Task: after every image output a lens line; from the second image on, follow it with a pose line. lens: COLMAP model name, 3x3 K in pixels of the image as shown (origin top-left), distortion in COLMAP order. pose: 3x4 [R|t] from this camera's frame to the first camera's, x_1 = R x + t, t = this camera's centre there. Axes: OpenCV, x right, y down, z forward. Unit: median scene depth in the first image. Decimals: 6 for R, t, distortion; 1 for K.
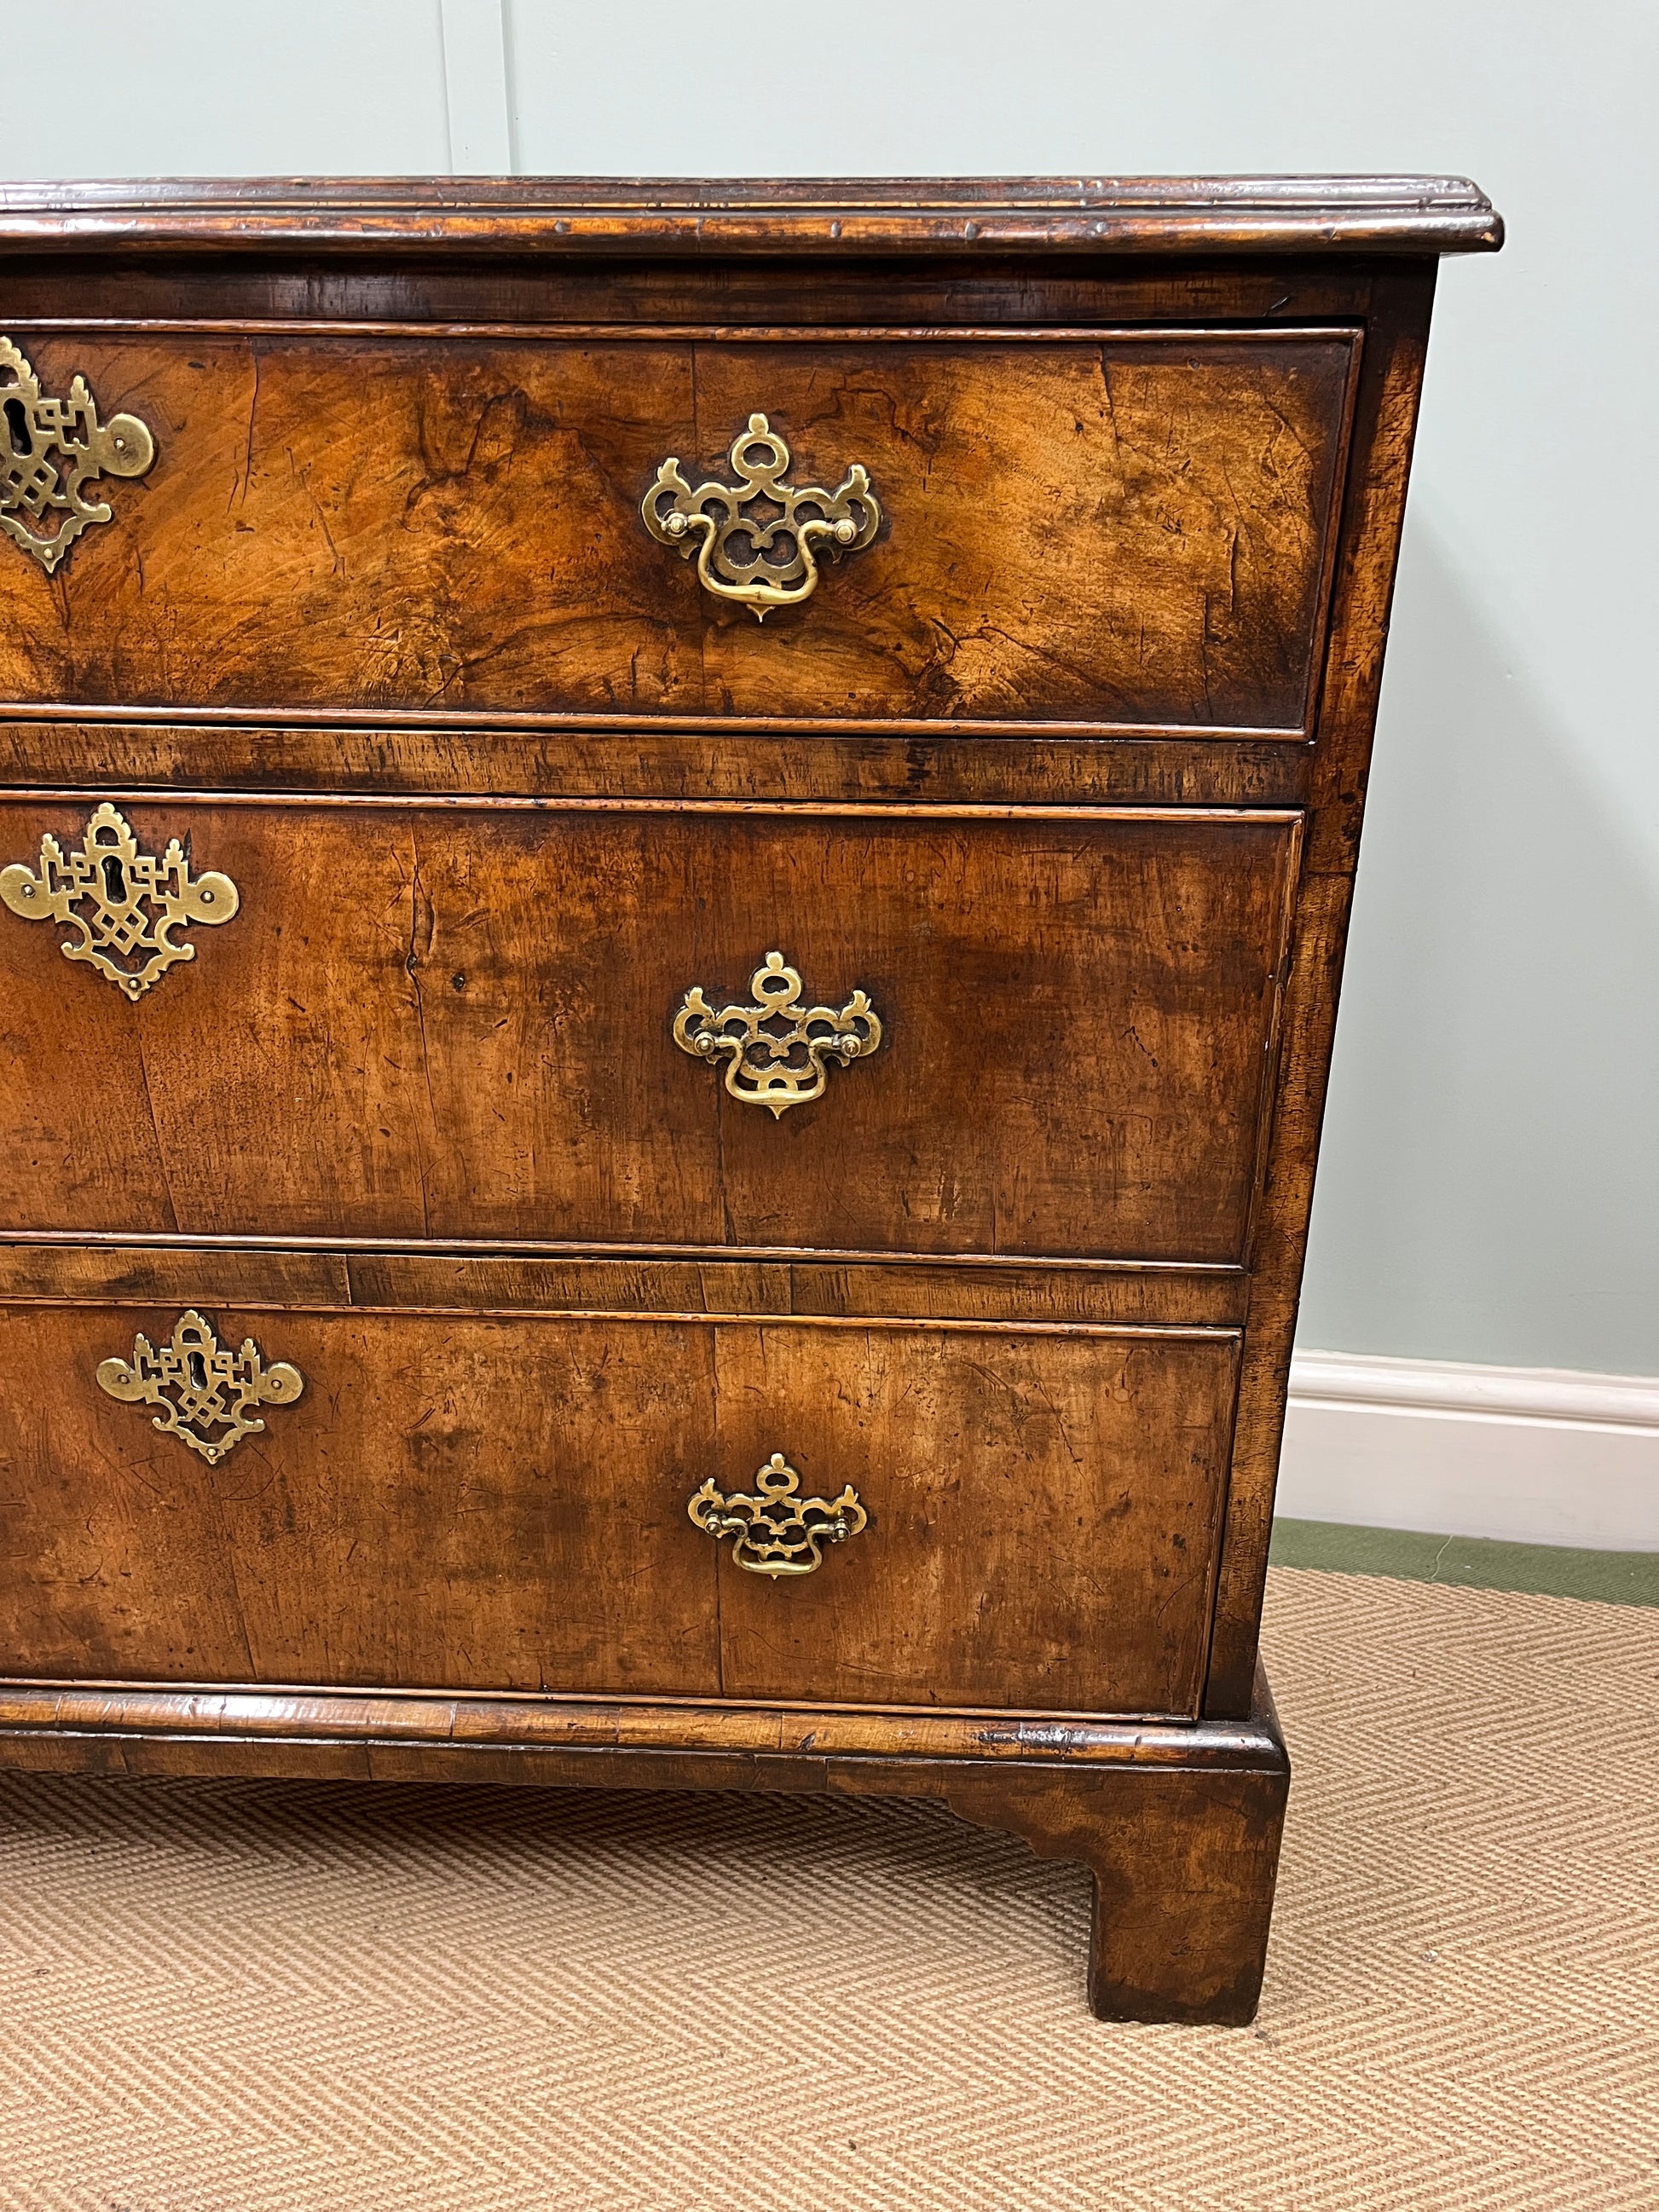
lens RADIAL K [[1703.8, 0, 834.5], [0, 1703.8, 1107.8], [0, 0, 1]] dist [0.078984, -0.139590]
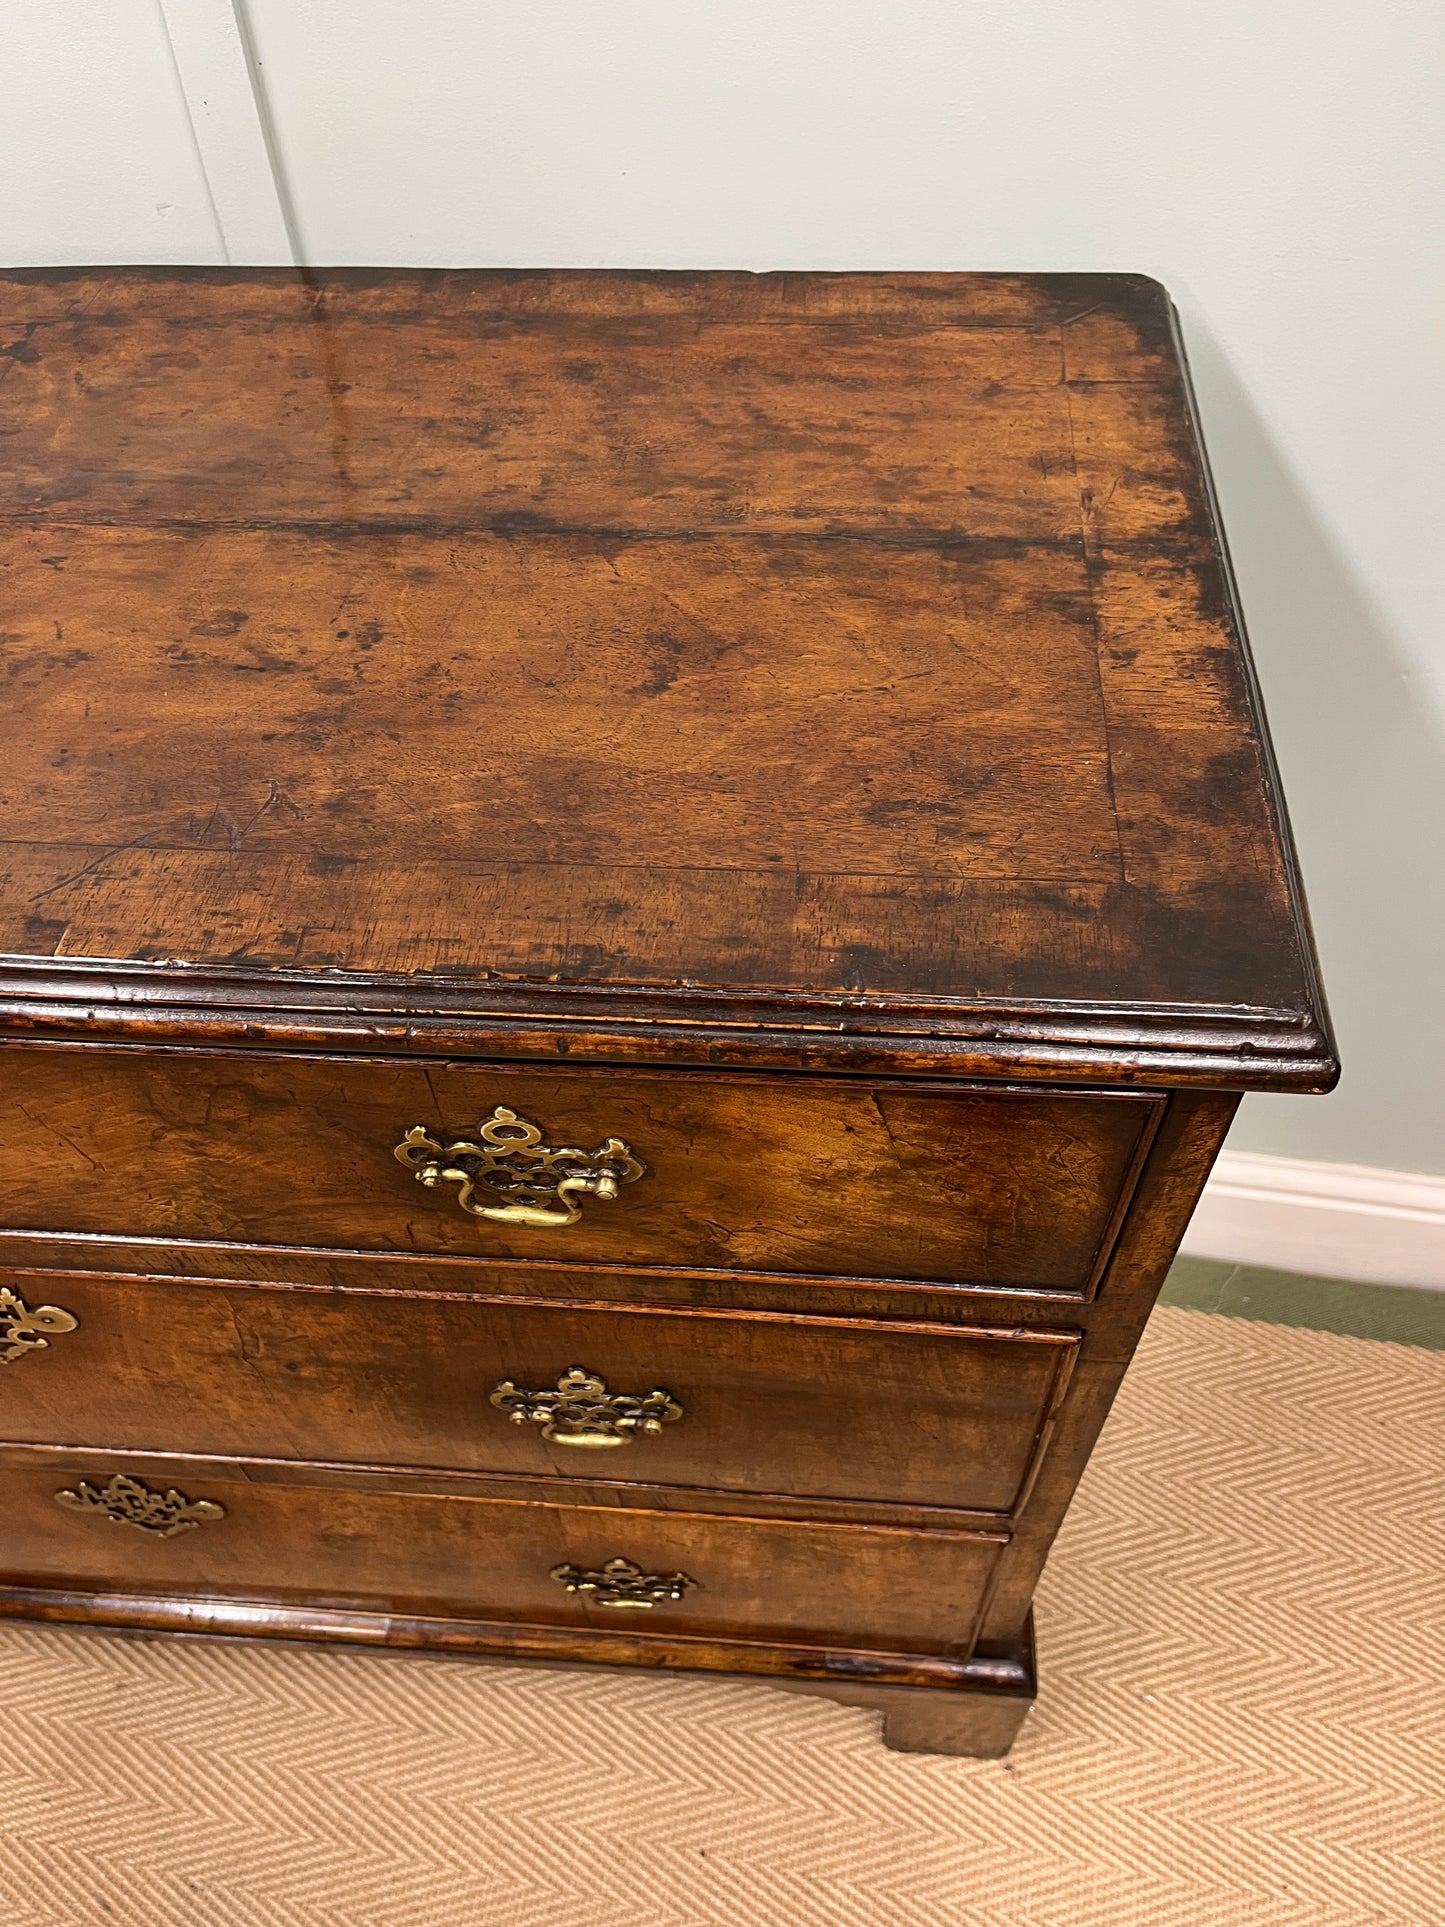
lens RADIAL K [[1481.7, 0, 707.9], [0, 1481.7, 980.2], [0, 0, 1]] dist [0.066687, -0.124573]
pose [[0.998422, 0.007426, -0.055671, 0.087490], [0.018133, 0.895521, 0.444650, -0.653225], [0.053156, -0.444957, 0.893973, 0.256686]]
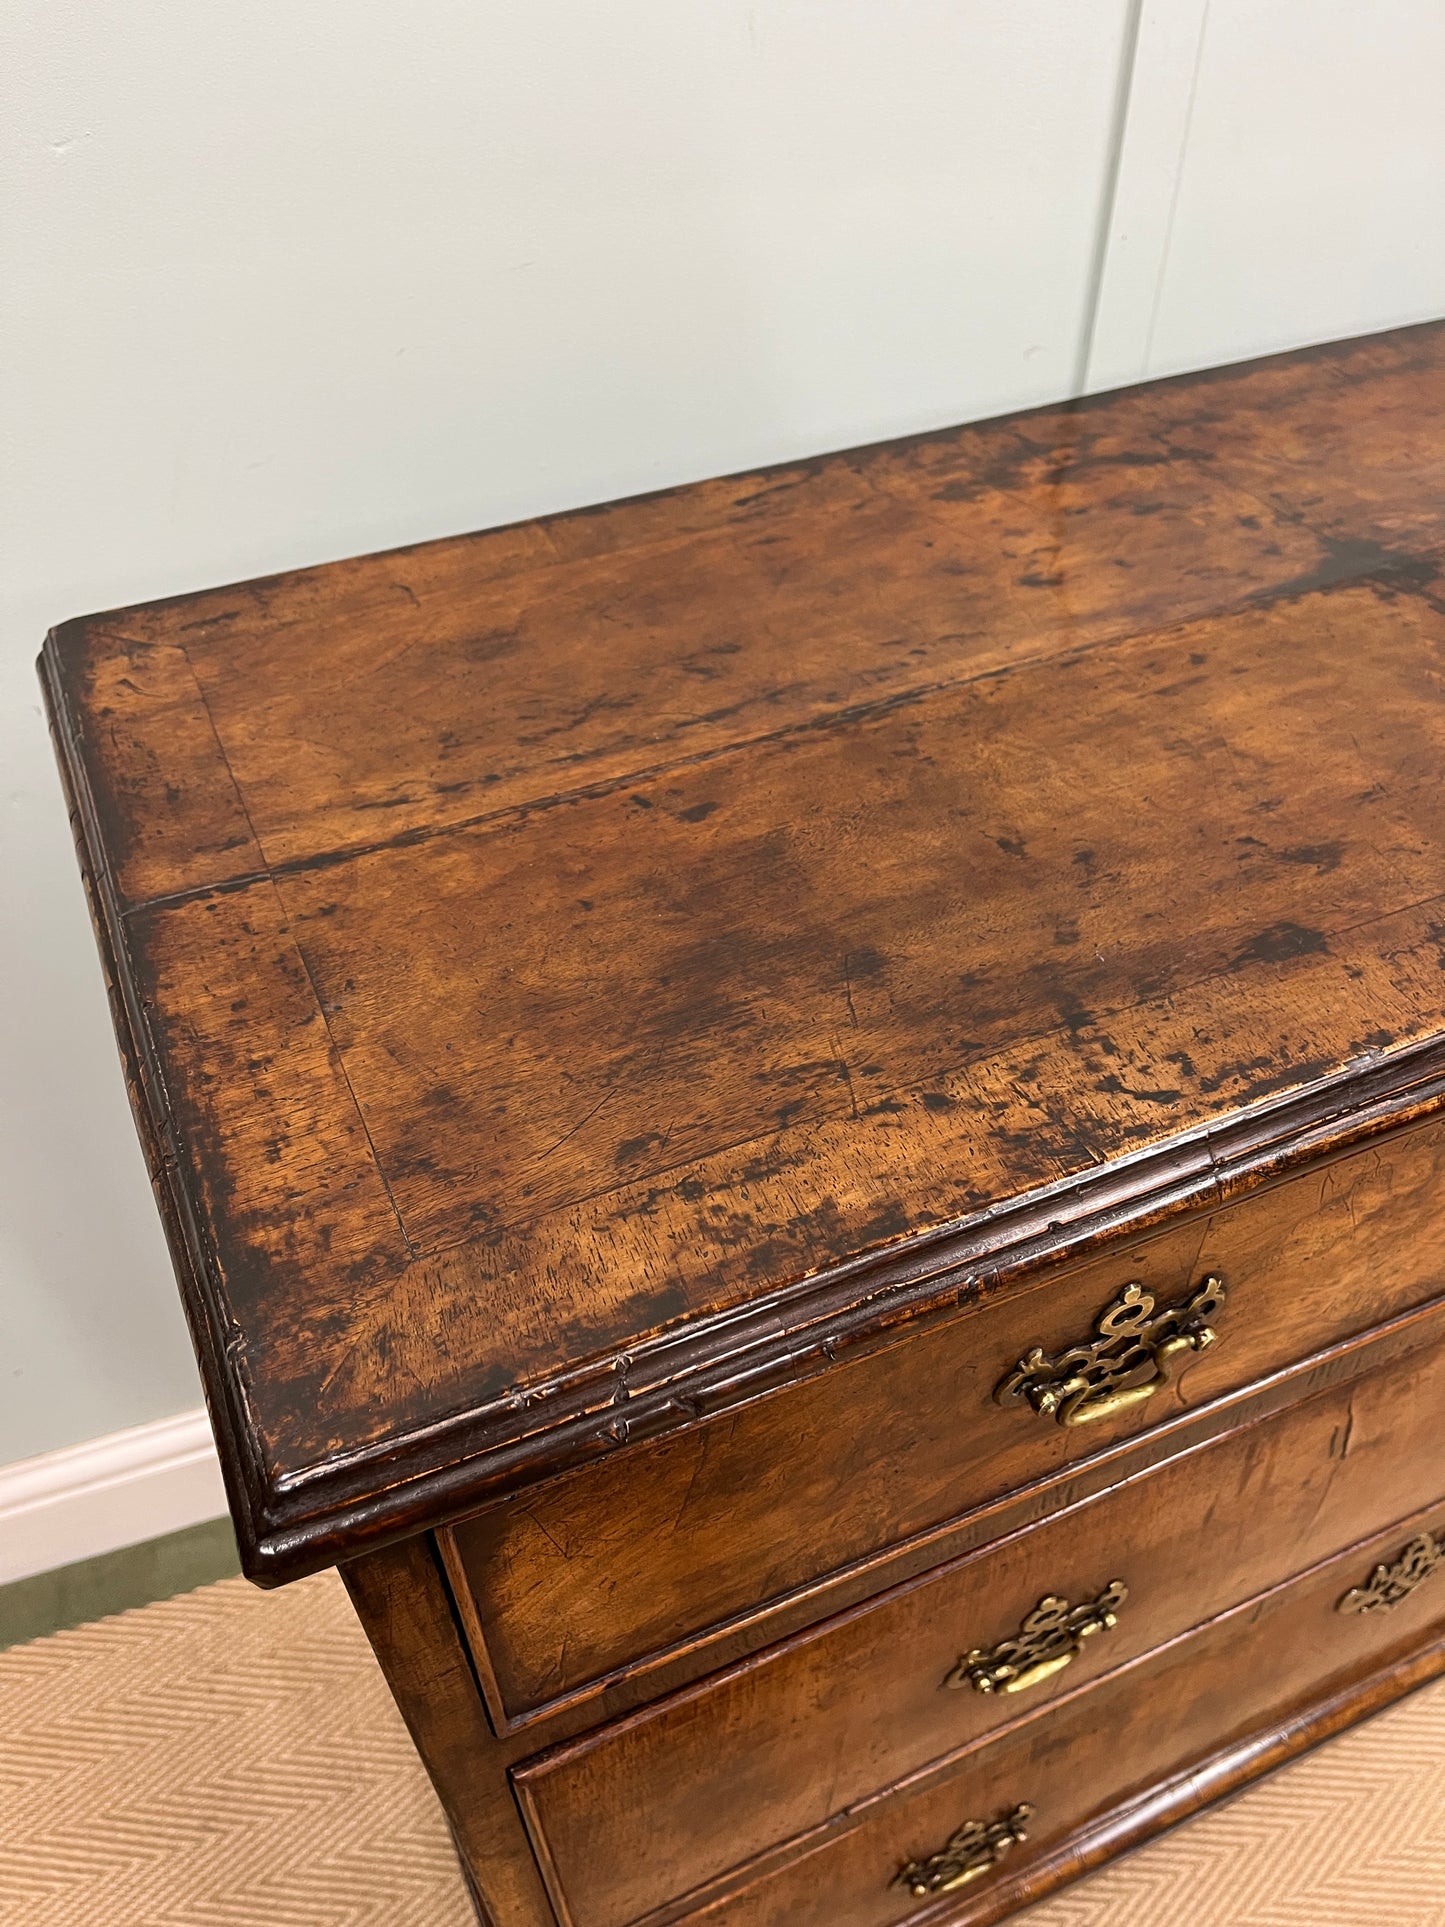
lens RADIAL K [[1481.7, 0, 707.9], [0, 1481.7, 980.2], [0, 0, 1]] dist [0.066687, -0.124573]
pose [[0.893628, -0.322216, 0.312420, -1.017891], [0.209691, 0.915211, 0.344119, -0.683657], [-0.396811, -0.242002, 0.885424, 0.400526]]
